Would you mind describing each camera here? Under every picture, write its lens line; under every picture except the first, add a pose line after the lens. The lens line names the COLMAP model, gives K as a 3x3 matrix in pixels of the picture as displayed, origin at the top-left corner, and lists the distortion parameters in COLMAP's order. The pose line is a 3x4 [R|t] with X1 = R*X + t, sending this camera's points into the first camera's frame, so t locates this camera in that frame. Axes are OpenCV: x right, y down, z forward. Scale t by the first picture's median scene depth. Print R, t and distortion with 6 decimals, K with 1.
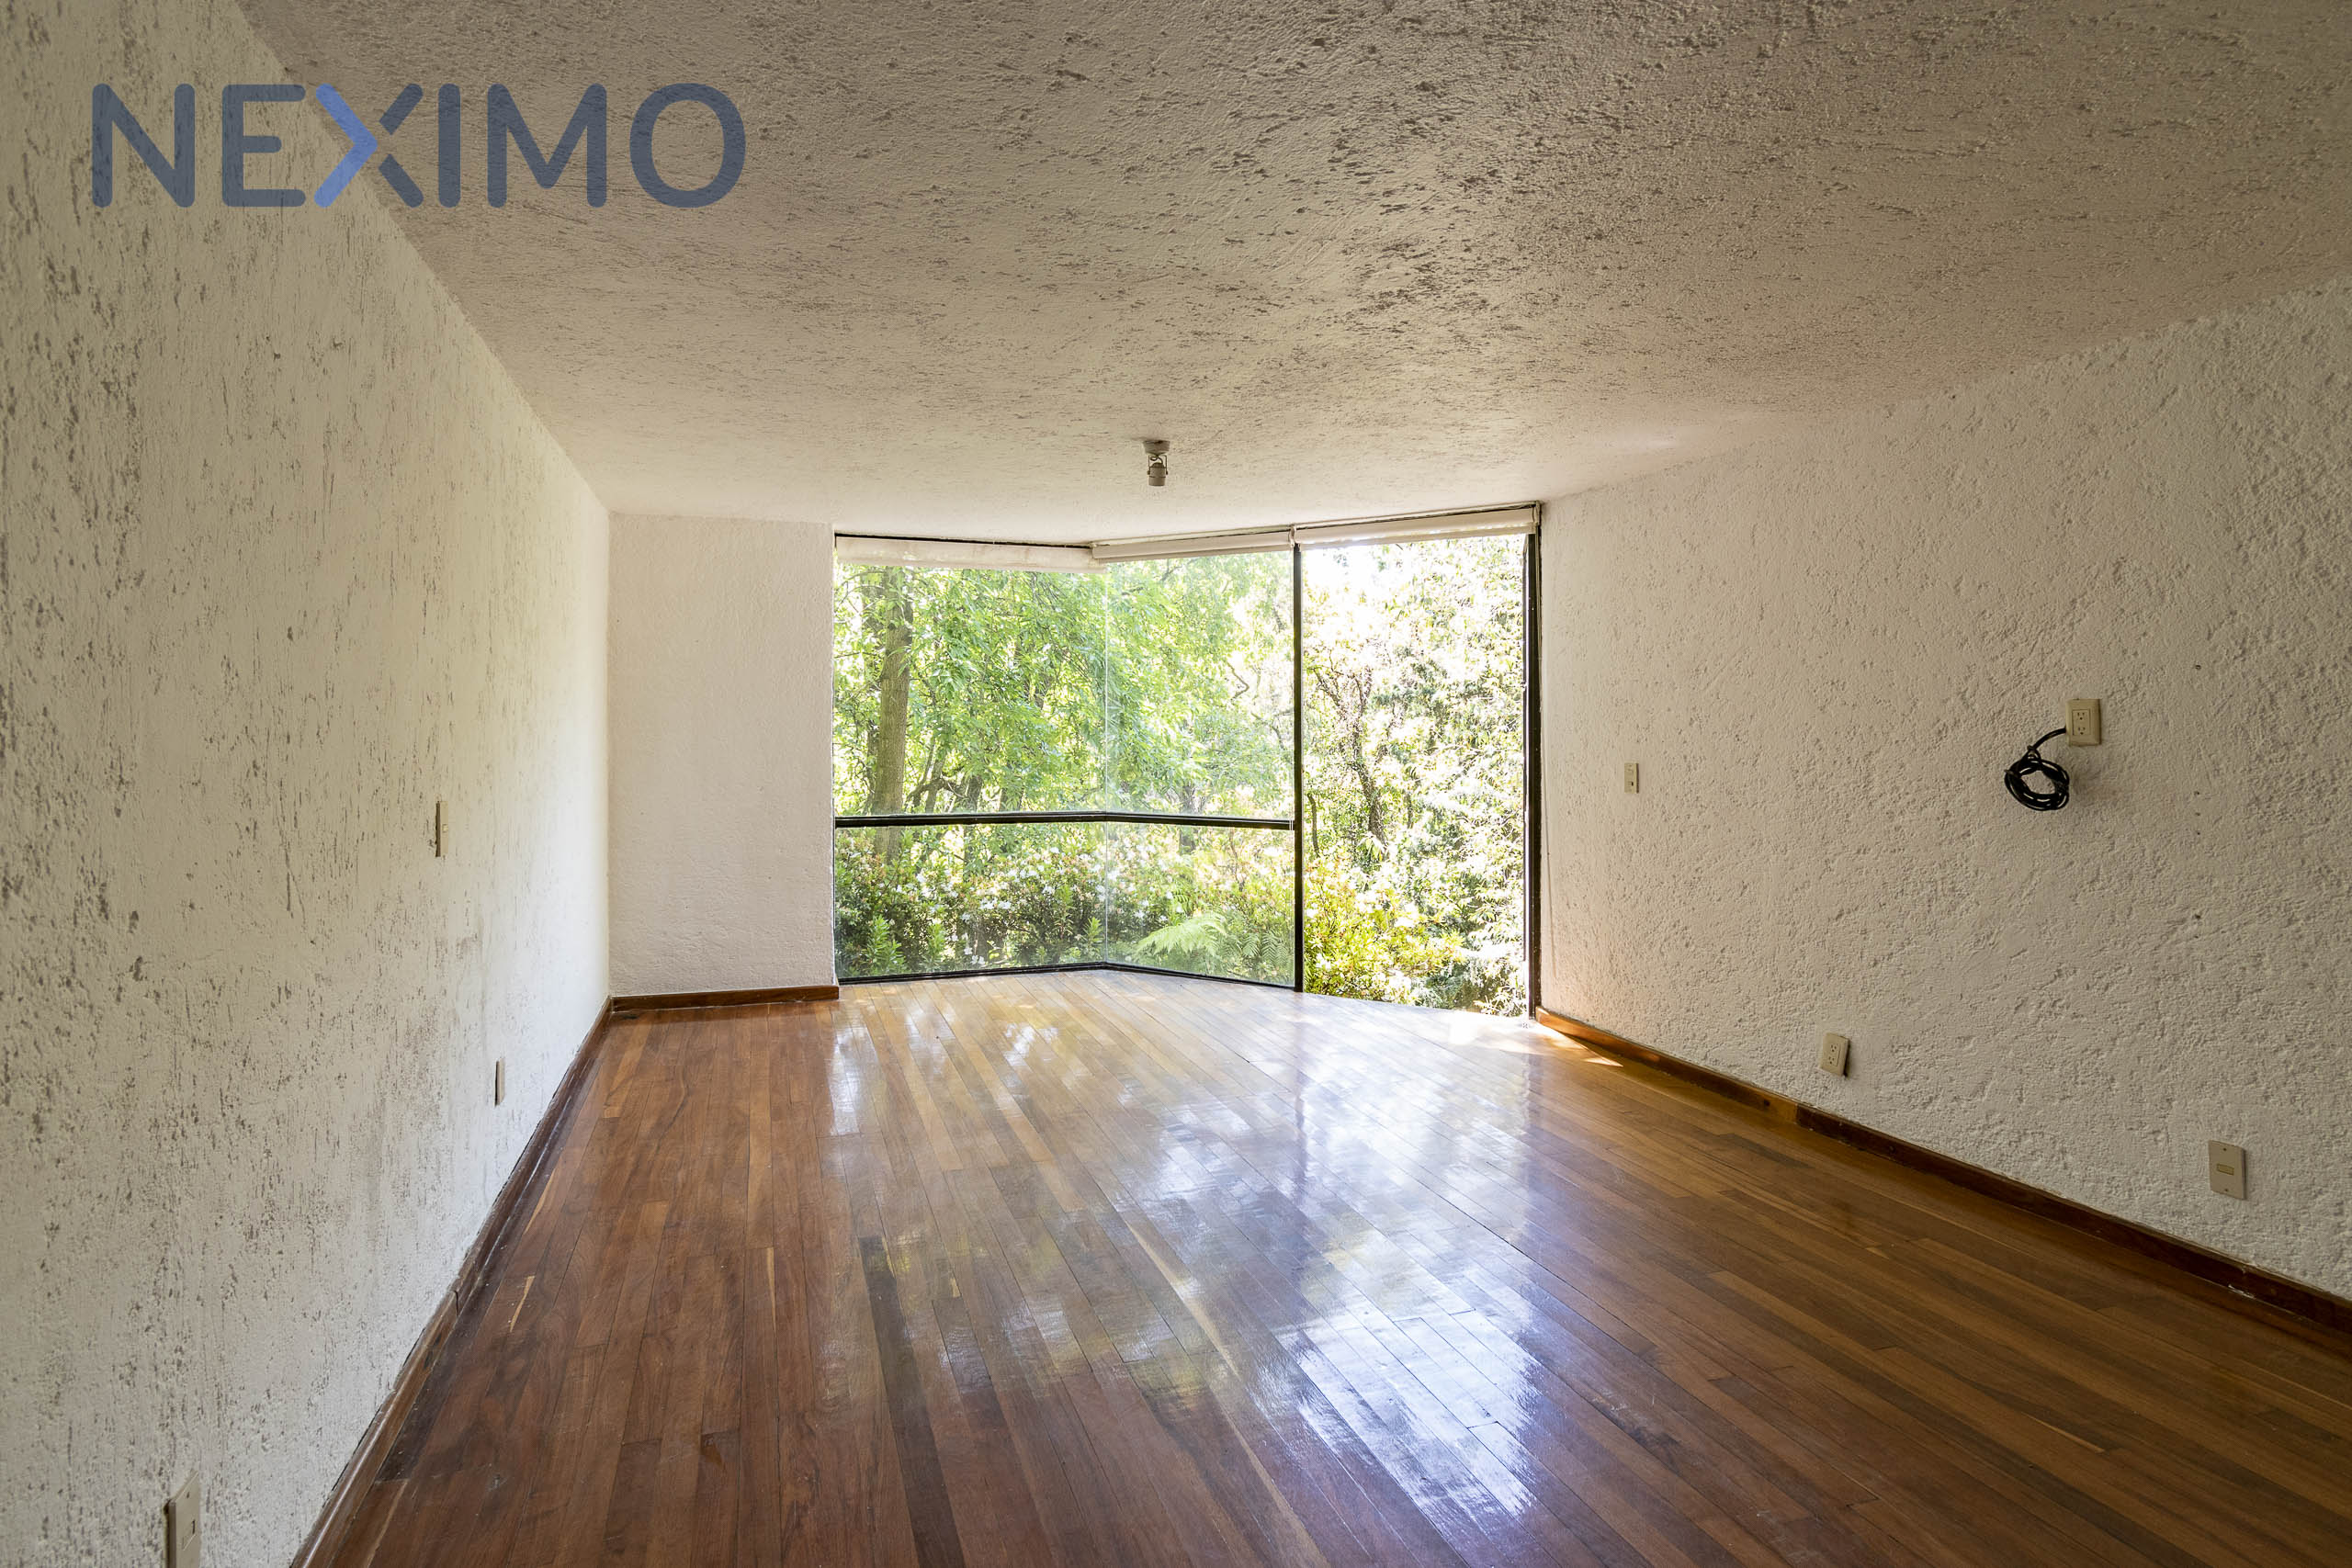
lens RADIAL K [[1239.9, 0, 1173.5], [0, 1239.9, 741.6], [0, 0, 1]] dist [0.002973, 0.000118]
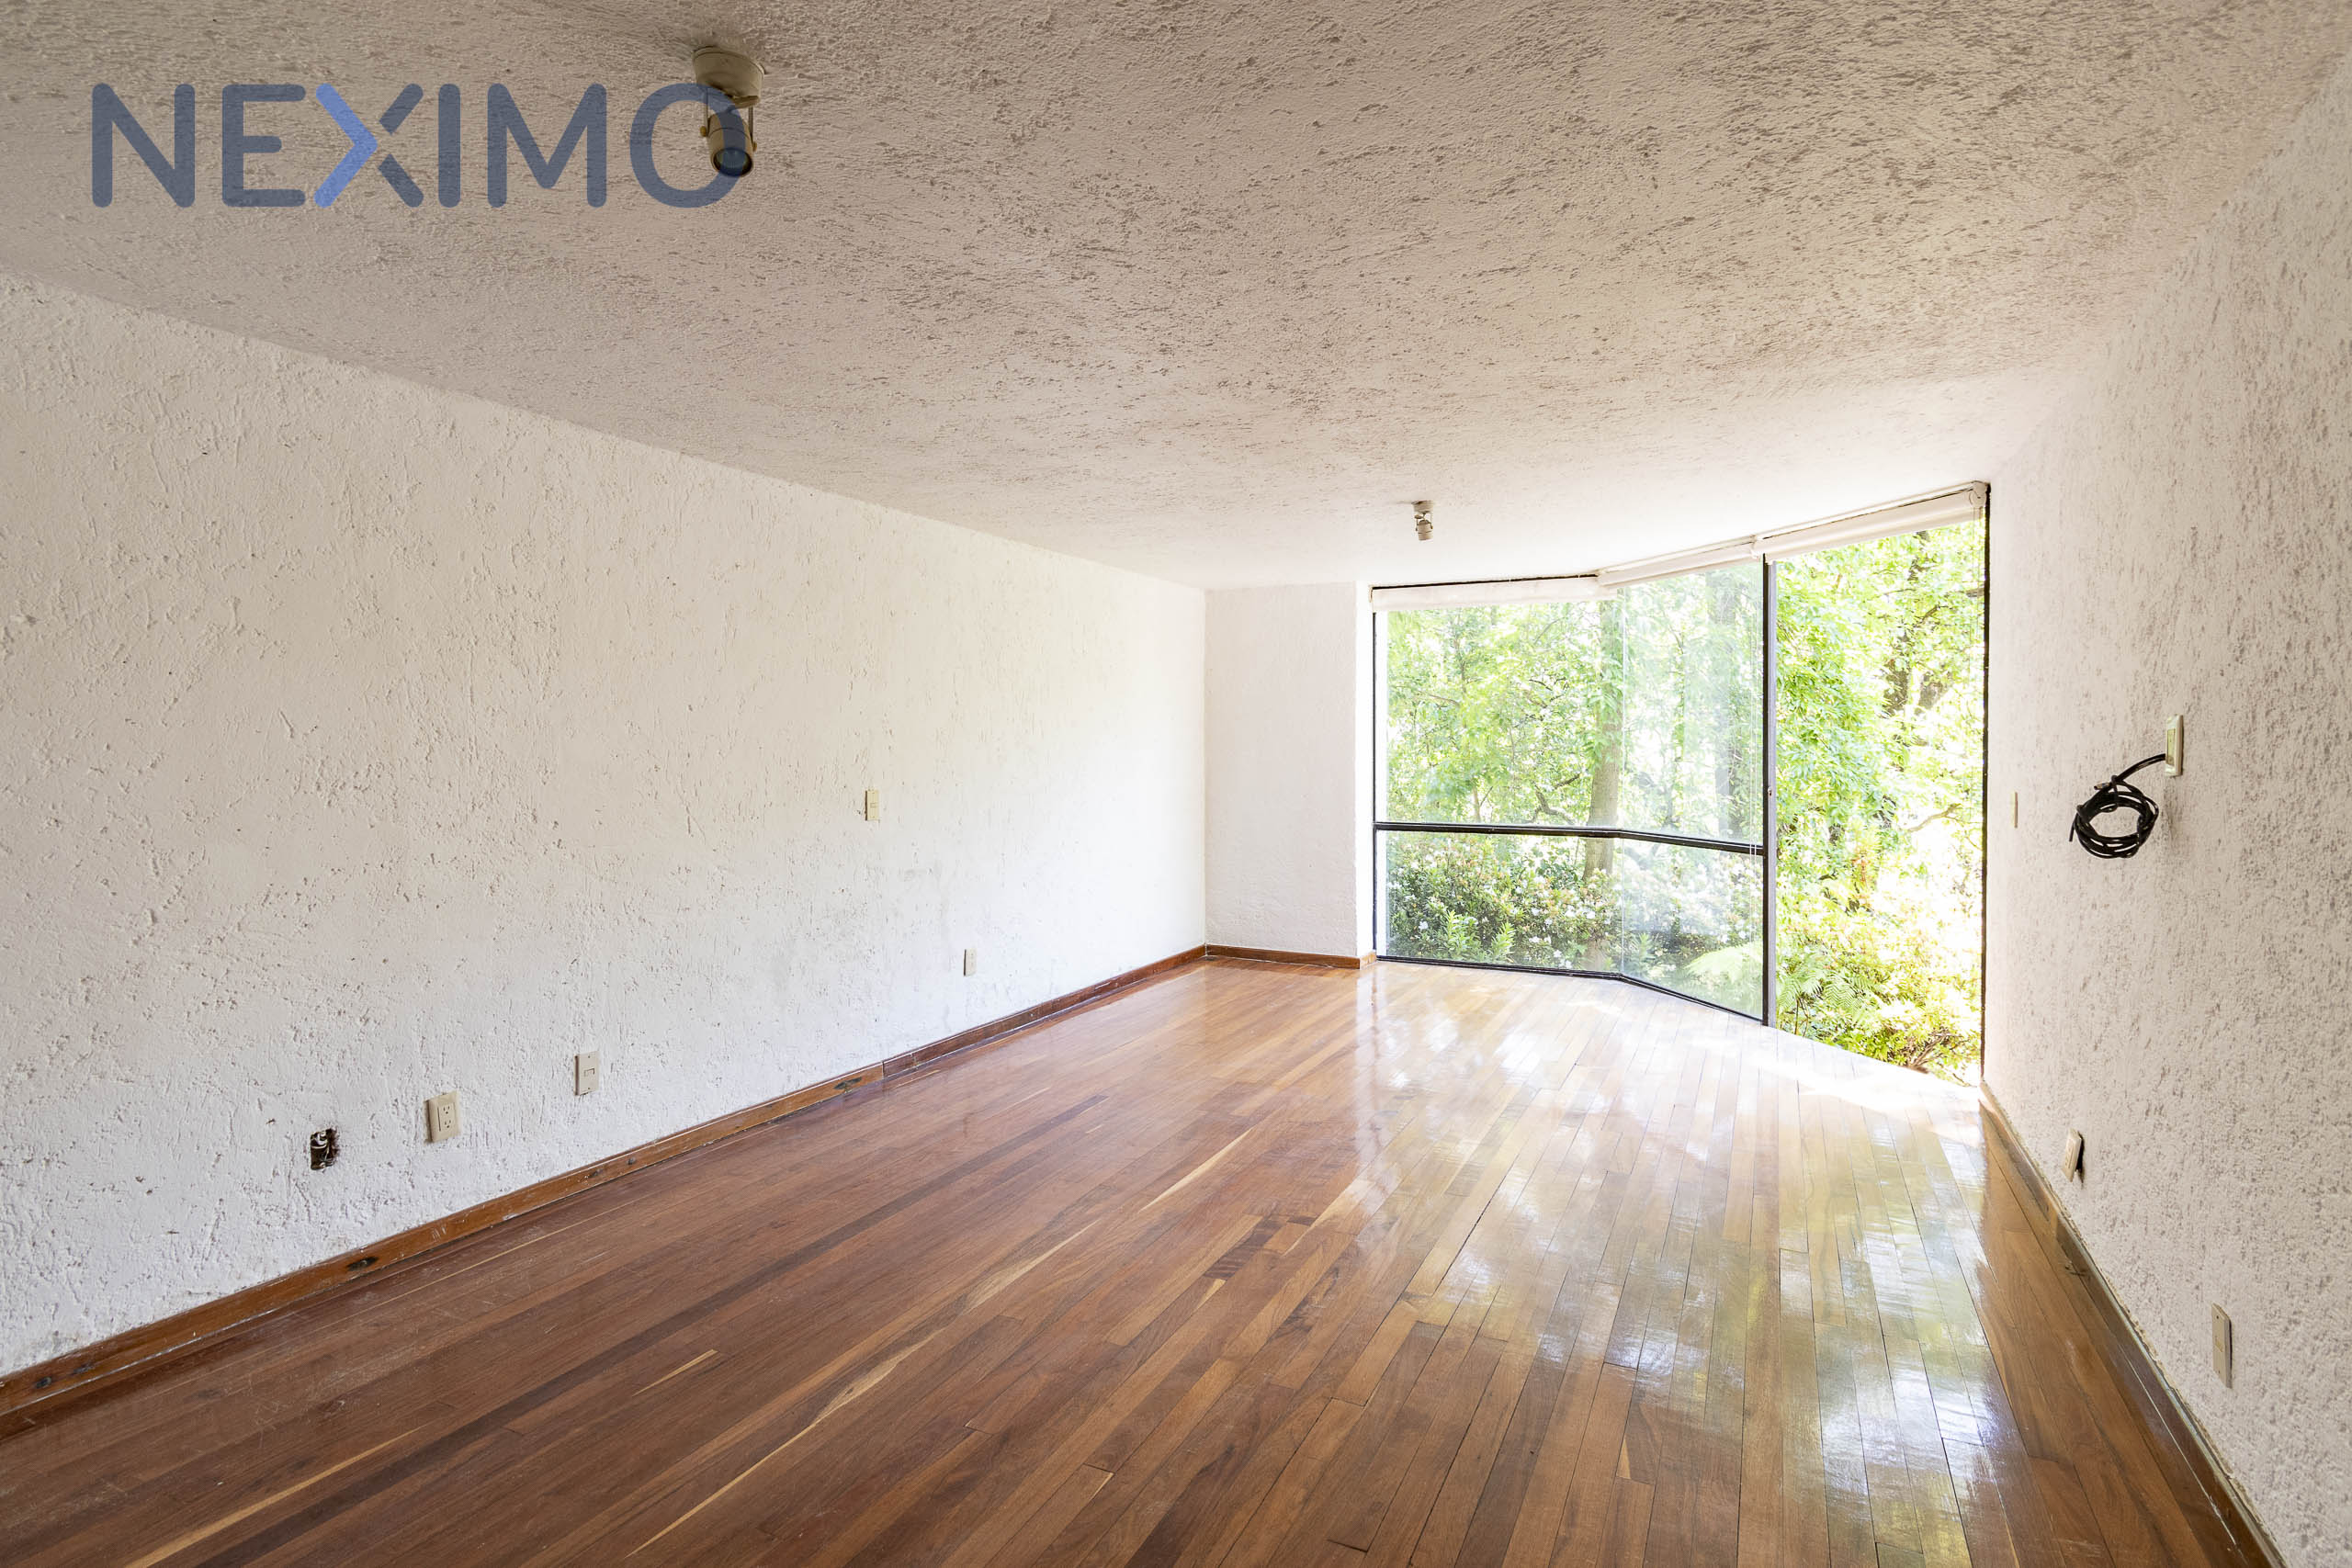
lens RADIAL K [[1213.0, 0, 1176.0], [0, 1213.0, 784.0], [0, 0, 1]] dist [0.001089, 0.000046]
pose [[0.714505, 0.021023, -0.699314, 0.781394], [-0.006341, 0.999702, 0.023575, -0.005263], [0.699601, -0.012410, 0.714426, 0.035258]]
